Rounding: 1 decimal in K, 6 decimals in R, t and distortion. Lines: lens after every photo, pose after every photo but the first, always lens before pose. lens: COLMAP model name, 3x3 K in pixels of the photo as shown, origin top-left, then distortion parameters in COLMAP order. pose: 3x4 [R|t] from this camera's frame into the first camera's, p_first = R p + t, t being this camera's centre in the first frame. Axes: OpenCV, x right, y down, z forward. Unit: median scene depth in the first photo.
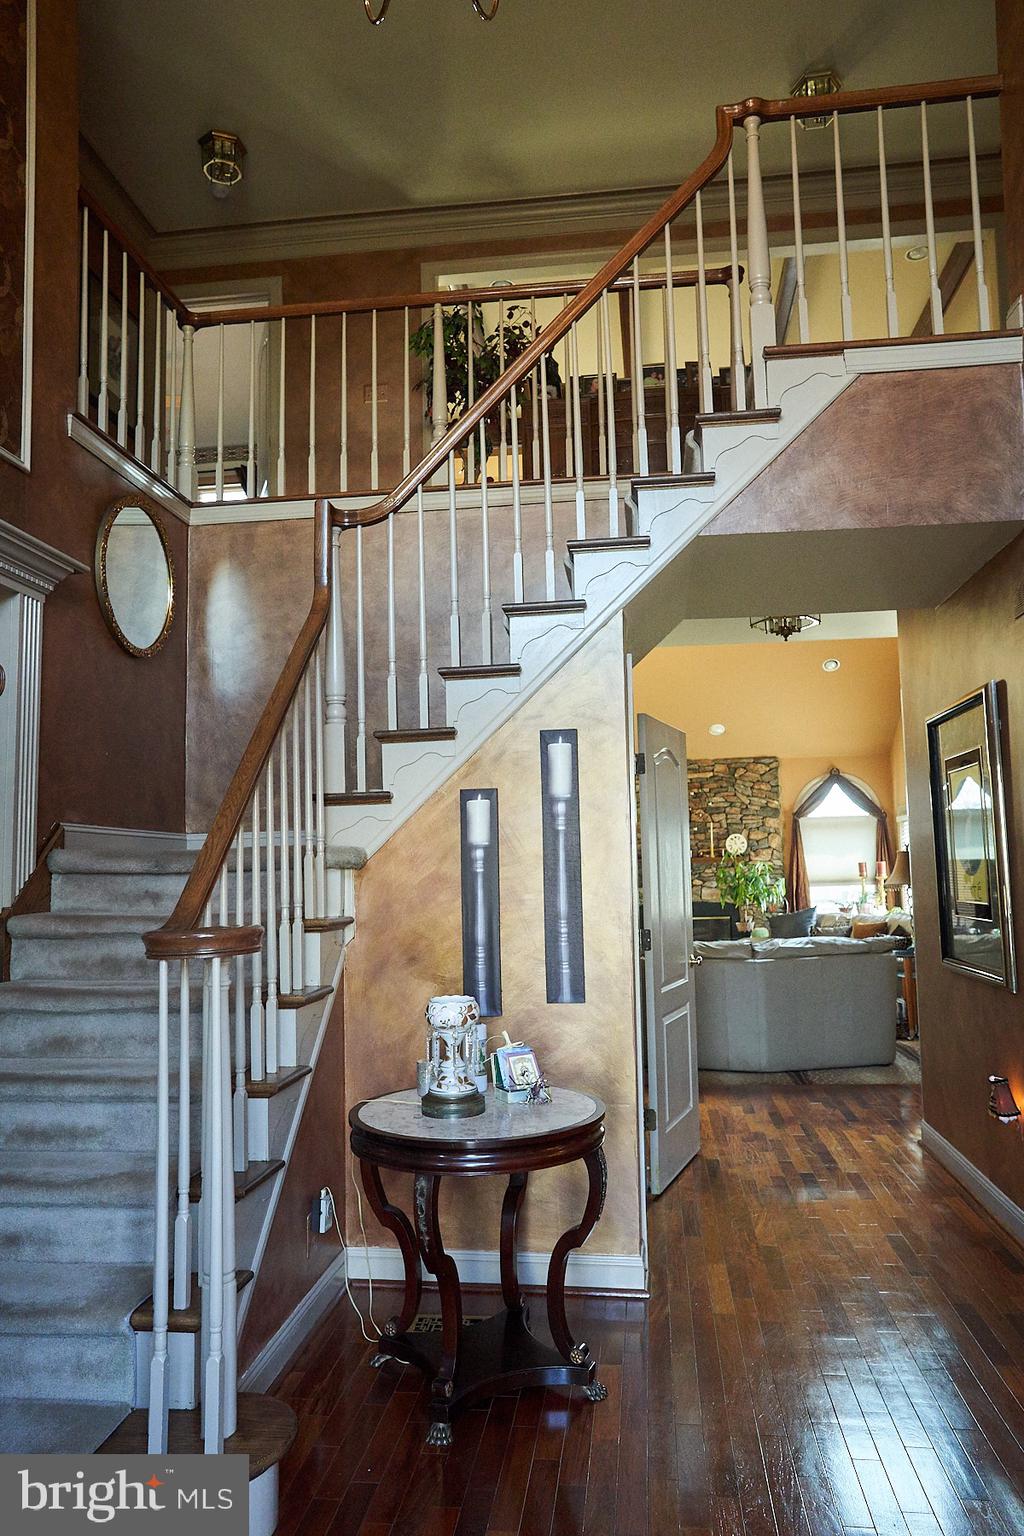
lens RADIAL K [[1025.6, 0, 518.6], [0, 1025.6, 775.9], [0, 0, 1]] dist [-0.002719, -0.000966]
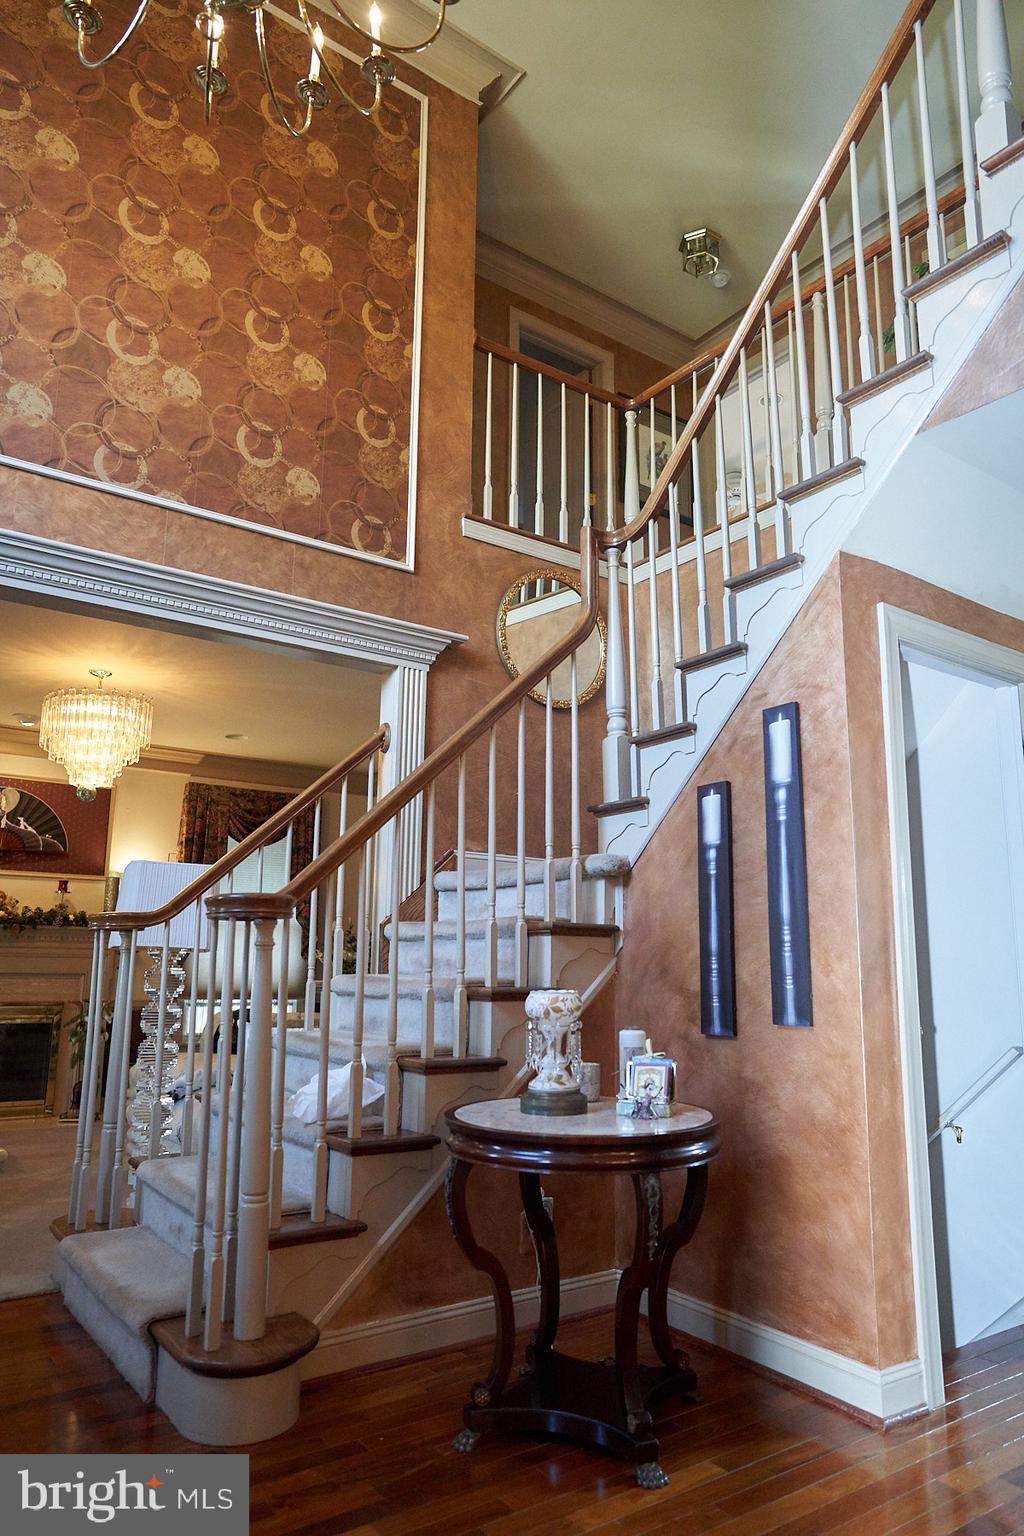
lens RADIAL K [[1025.6, 0, 518.9], [0, 1025.6, 766.0], [0, 0, 1]] dist [-0.002719, -0.000966]
pose [[0.682767, -0.116081, -0.721356, 0.508319], [0.053046, 0.992569, -0.109516, 0.088791], [0.728708, 0.036509, 0.683851, 0.249839]]
